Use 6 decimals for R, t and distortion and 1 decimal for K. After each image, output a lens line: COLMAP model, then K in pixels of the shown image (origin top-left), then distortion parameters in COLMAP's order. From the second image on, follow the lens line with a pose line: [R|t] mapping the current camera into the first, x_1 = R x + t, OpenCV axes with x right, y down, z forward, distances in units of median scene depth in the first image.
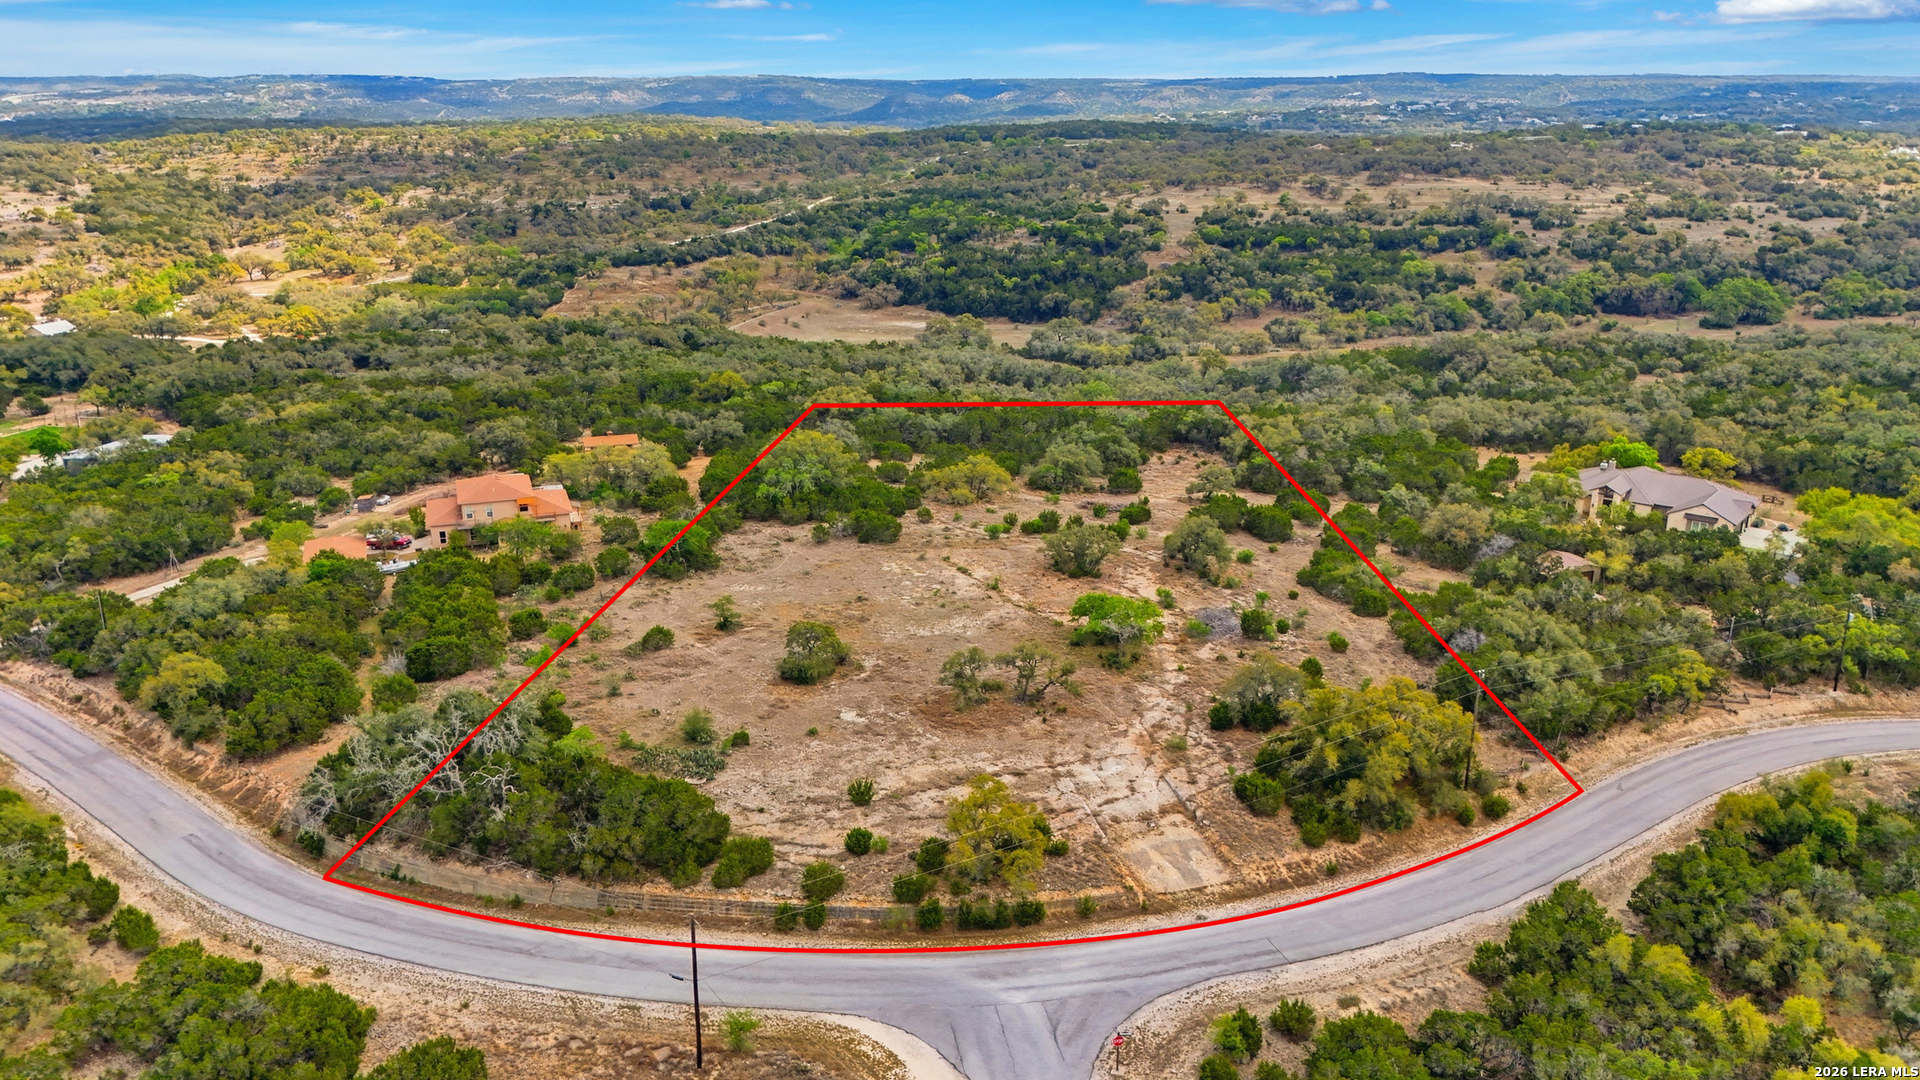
lens RADIAL K [[1432.3, 0, 960.0], [0, 1432.3, 540.0], [0, 0, 1]] dist [0.006390, 0.000323]
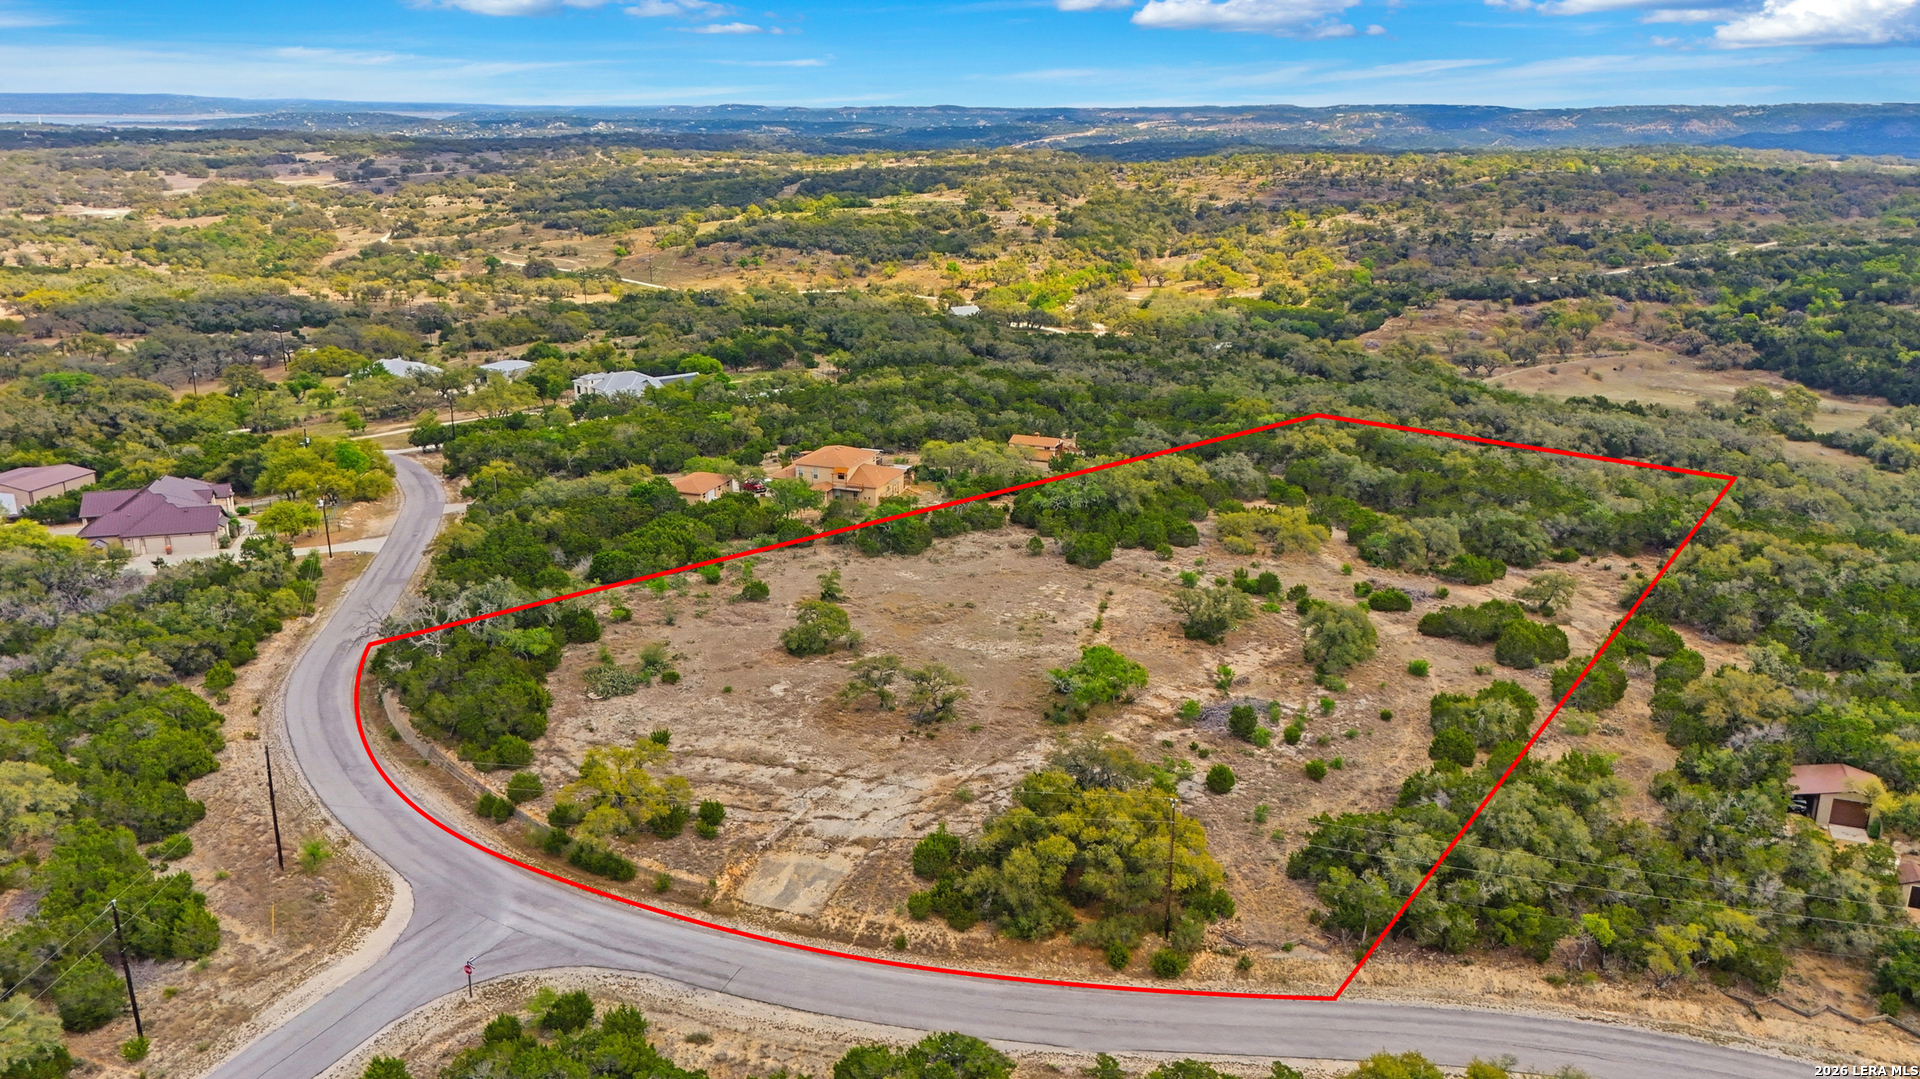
lens RADIAL K [[1413.3, 0, 960.0], [0, 1413.3, 539.5], [0, 0, 1]] dist [0.044553, -0.042113]
pose [[0.774795, 0.185868, -0.604272, 0.123812], [-0.195907, 0.979345, 0.050045, -0.013101], [0.601093, 0.079607, 0.795205, 0.040005]]
